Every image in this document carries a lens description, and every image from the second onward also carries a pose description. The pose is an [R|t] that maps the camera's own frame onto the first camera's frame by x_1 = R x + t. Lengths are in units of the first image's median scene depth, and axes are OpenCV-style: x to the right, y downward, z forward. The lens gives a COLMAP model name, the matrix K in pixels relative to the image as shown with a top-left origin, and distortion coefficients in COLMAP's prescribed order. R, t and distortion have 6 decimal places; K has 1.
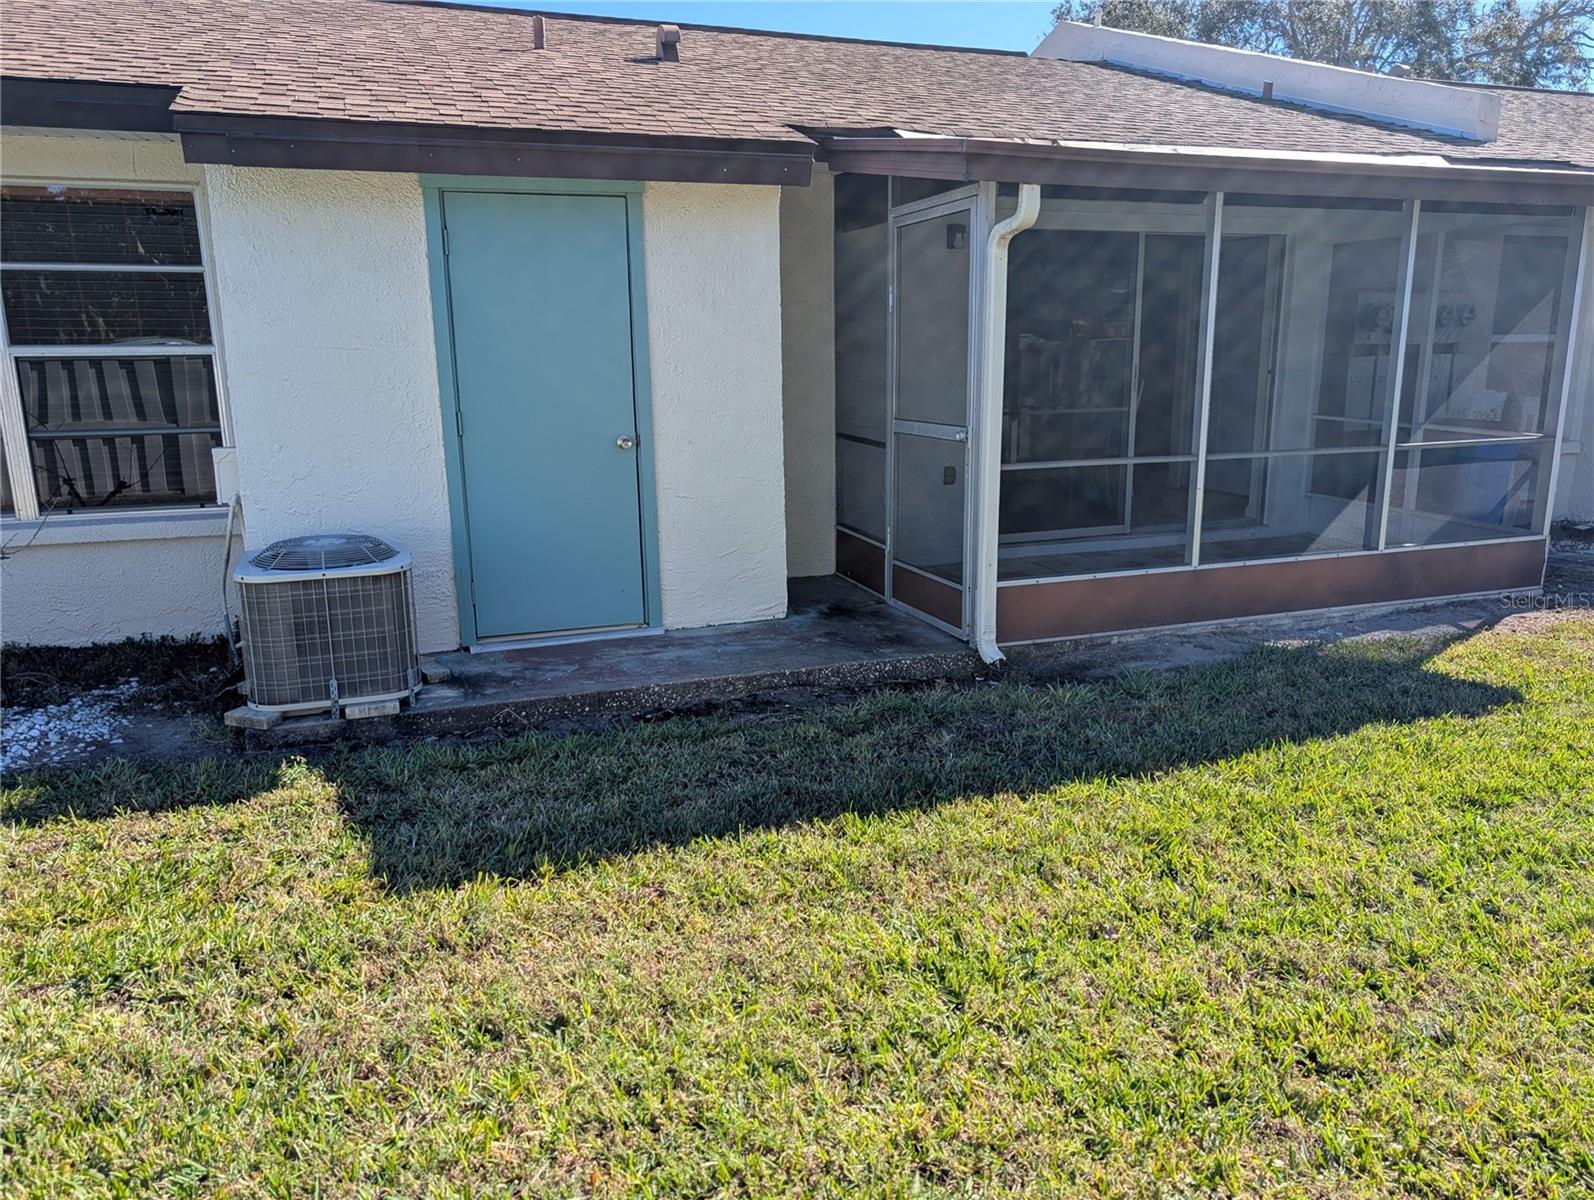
lens RADIAL K [[1136.4, 0, 800.1], [0, 1136.4, 603.4], [0, 0, 1]] dist [0.027985, -0.025279]
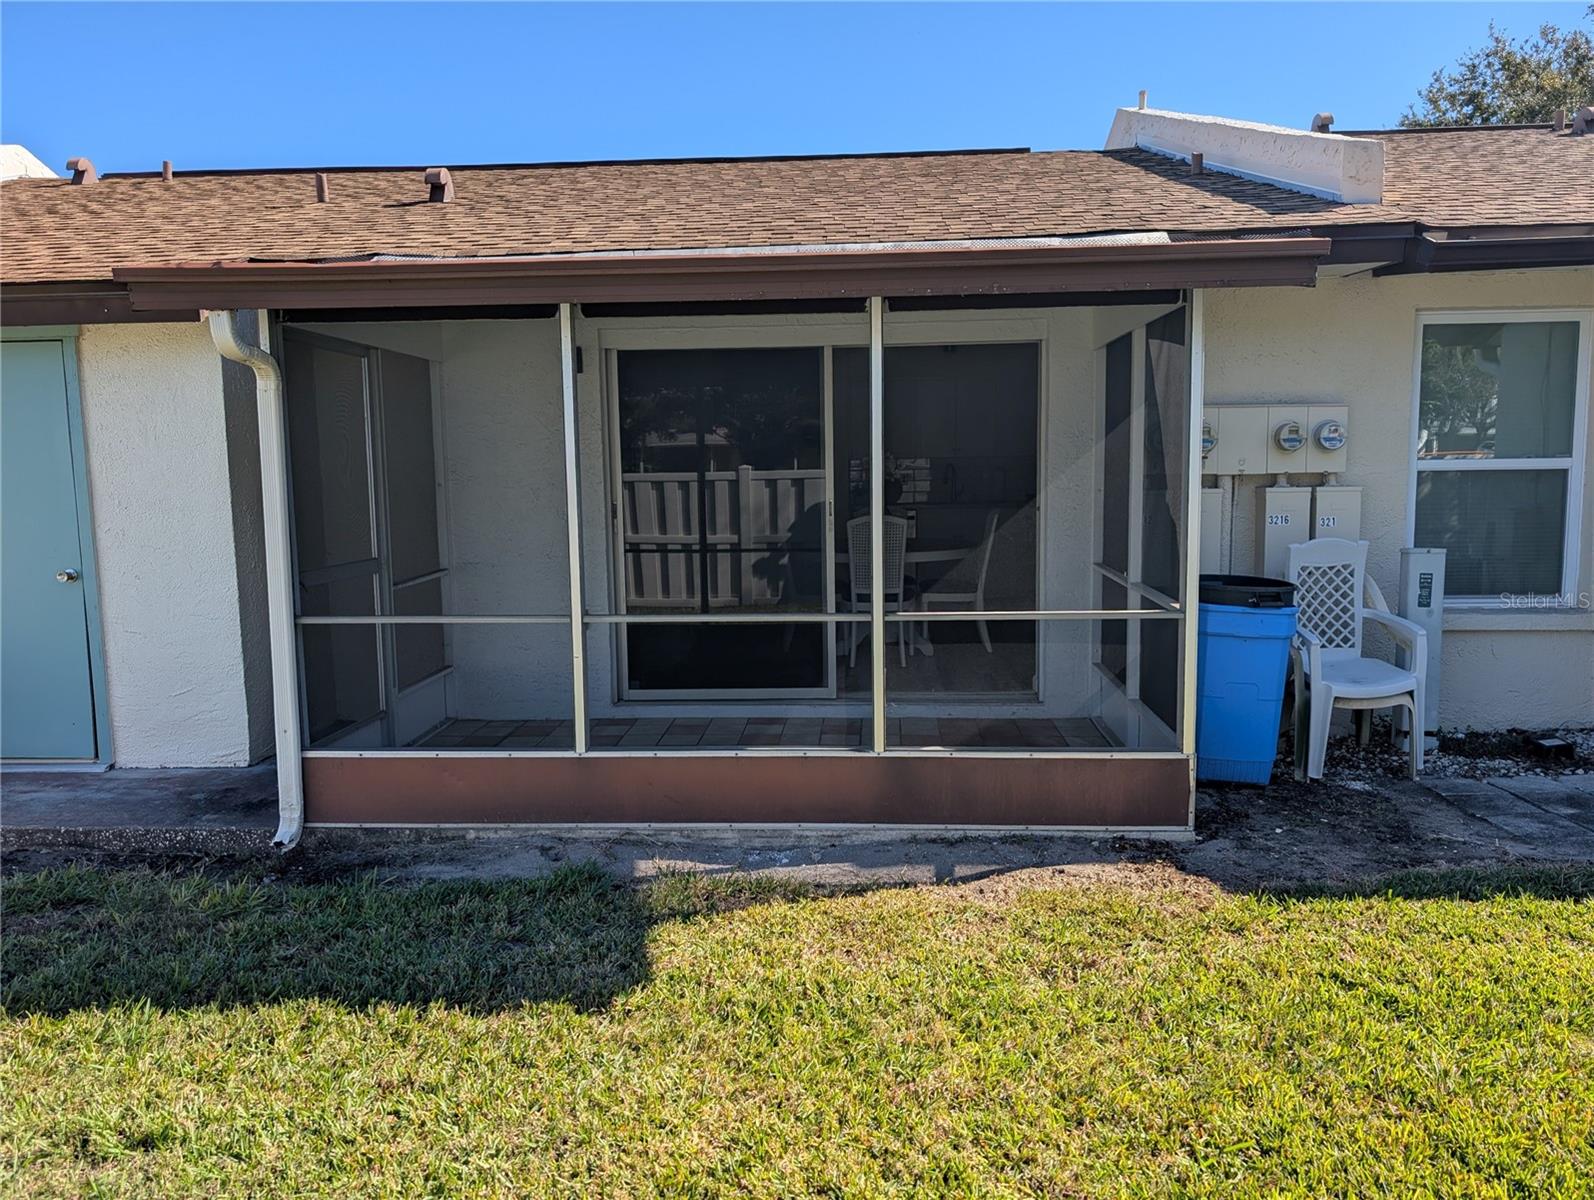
lens RADIAL K [[1136.4, 0, 794.0], [0, 1136.4, 590.0], [0, 0, 1]] dist [0.027985, -0.025279]
pose [[0.920421, 0.037465, -0.389129, 0.801098], [-0.081144, 0.992027, -0.096423, -0.082086], [0.382414, 0.120325, 0.916123, 0.313343]]
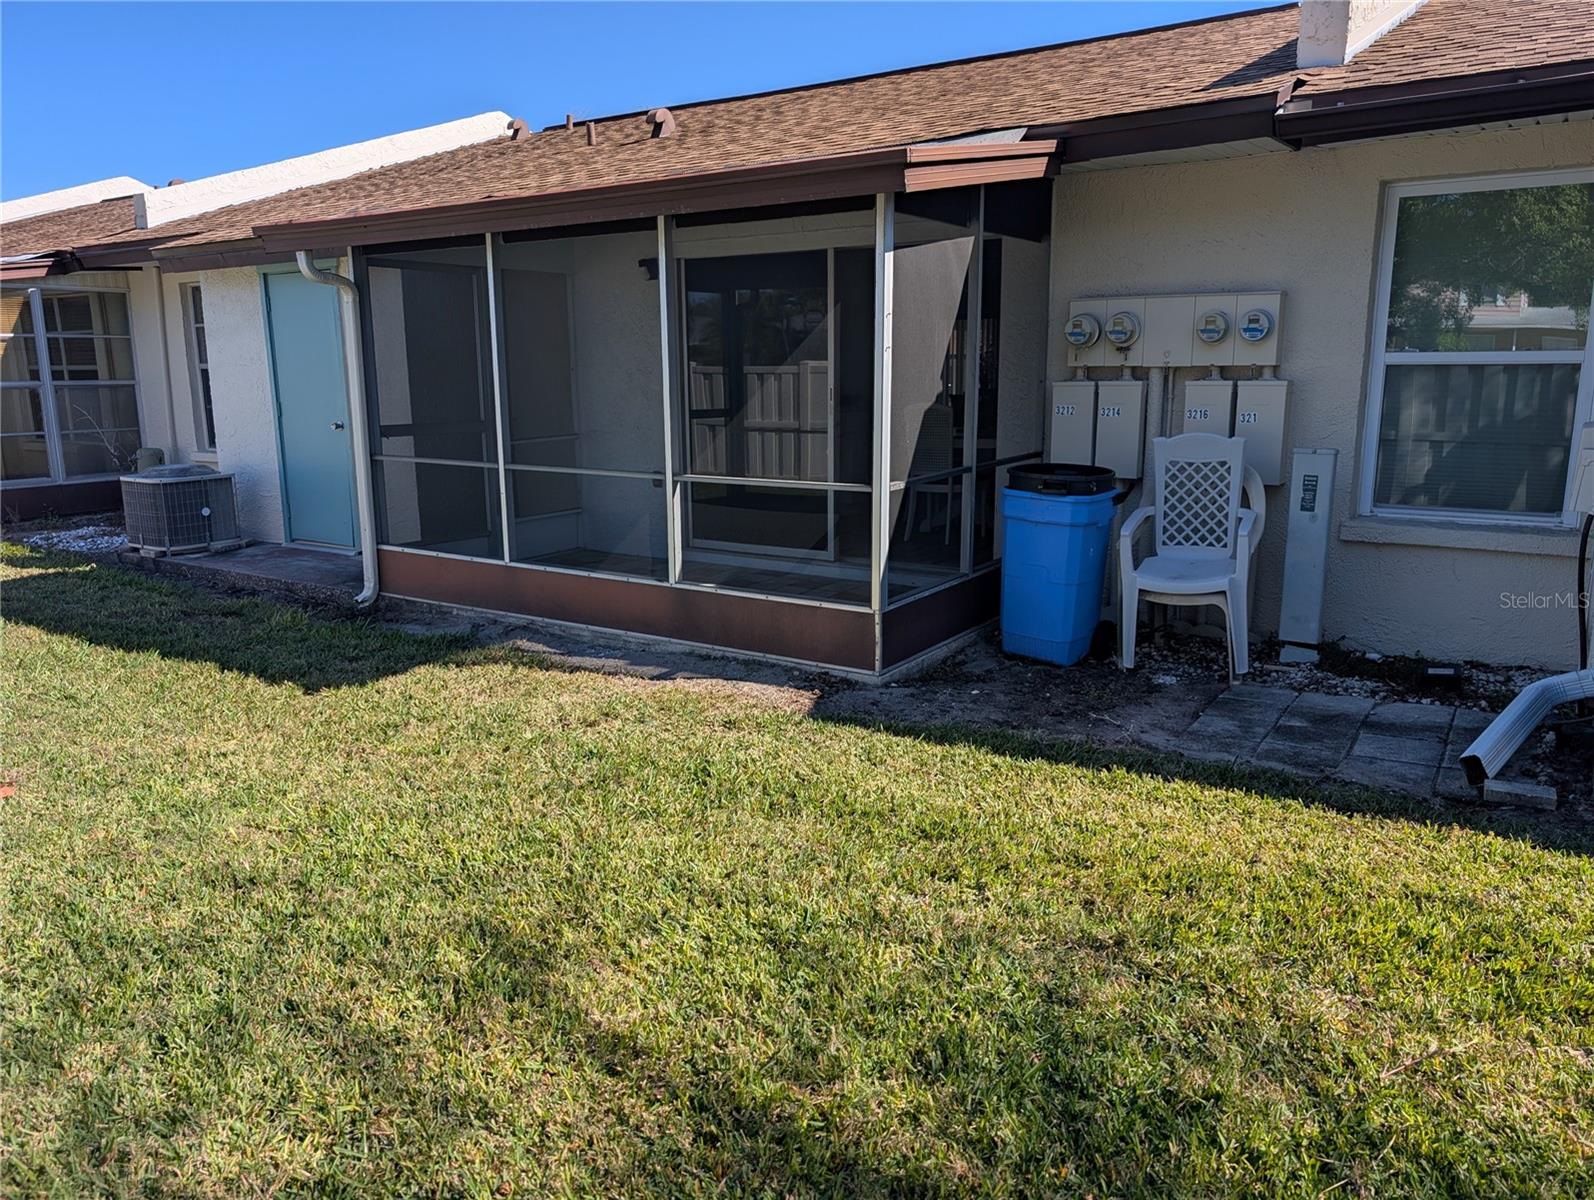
lens RADIAL K [[1136.4, 0, 801.2], [0, 1136.4, 596.8], [0, 0, 1]] dist [0.027985, -0.025279]
pose [[0.595657, 0.164130, -0.786291, 1.424663], [-0.178852, 0.981427, 0.069373, -0.130355], [0.783074, 0.099307, 0.613949, 0.547064]]
